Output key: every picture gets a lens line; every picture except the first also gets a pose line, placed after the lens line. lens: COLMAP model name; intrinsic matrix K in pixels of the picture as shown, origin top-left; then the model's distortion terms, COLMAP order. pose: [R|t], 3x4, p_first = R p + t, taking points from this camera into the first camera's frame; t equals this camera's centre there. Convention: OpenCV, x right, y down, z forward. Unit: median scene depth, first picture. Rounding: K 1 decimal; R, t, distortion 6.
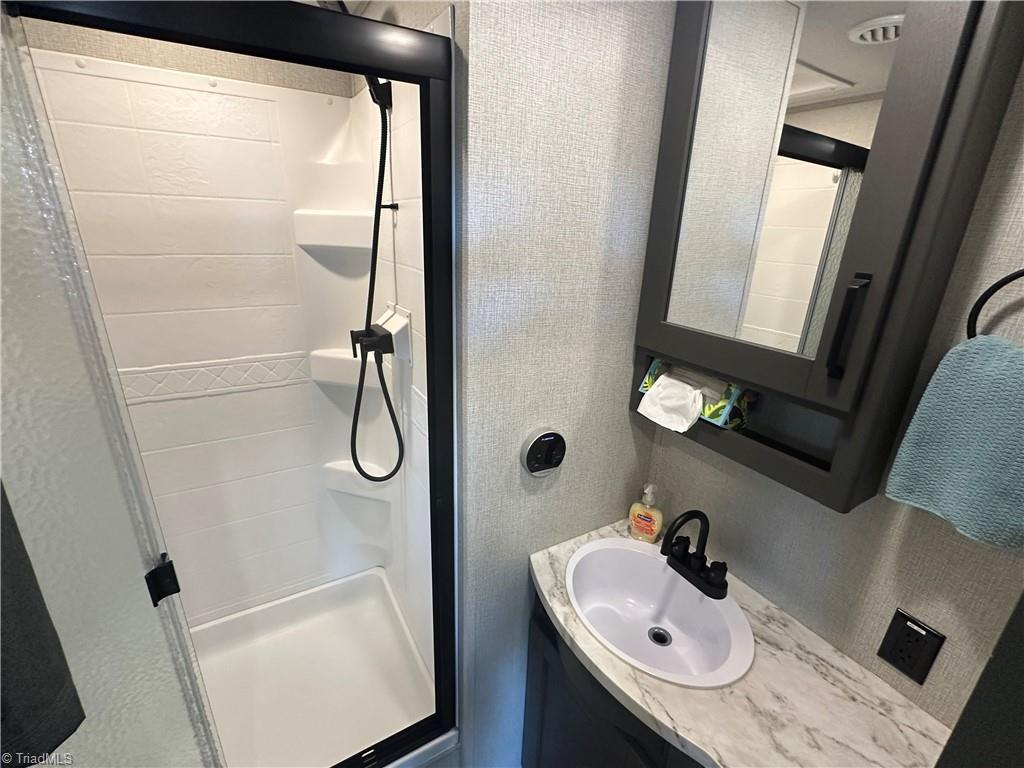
lens RADIAL K [[455.6, 0, 513.5], [0, 455.6, 384.8], [0, 0, 1]] dist [-0.003958, 0.000801]
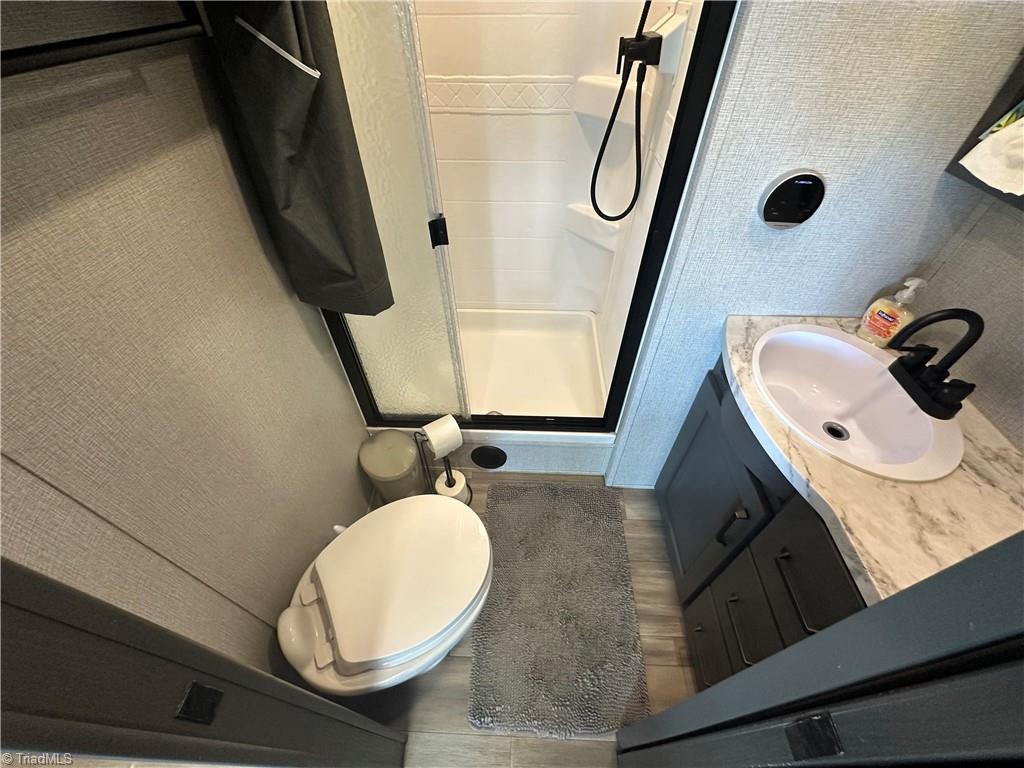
lens RADIAL K [[410.3, 0, 518.3], [0, 410.3, 383.3], [0, 0, 1]] dist [-0.003452, 0.000533]
pose [[0.841887, 0.361674, -0.400522, 0.066111], [-0.152881, 0.871621, 0.465729, 0.164530], [0.517546, -0.330859, 0.789100, 0.000284]]
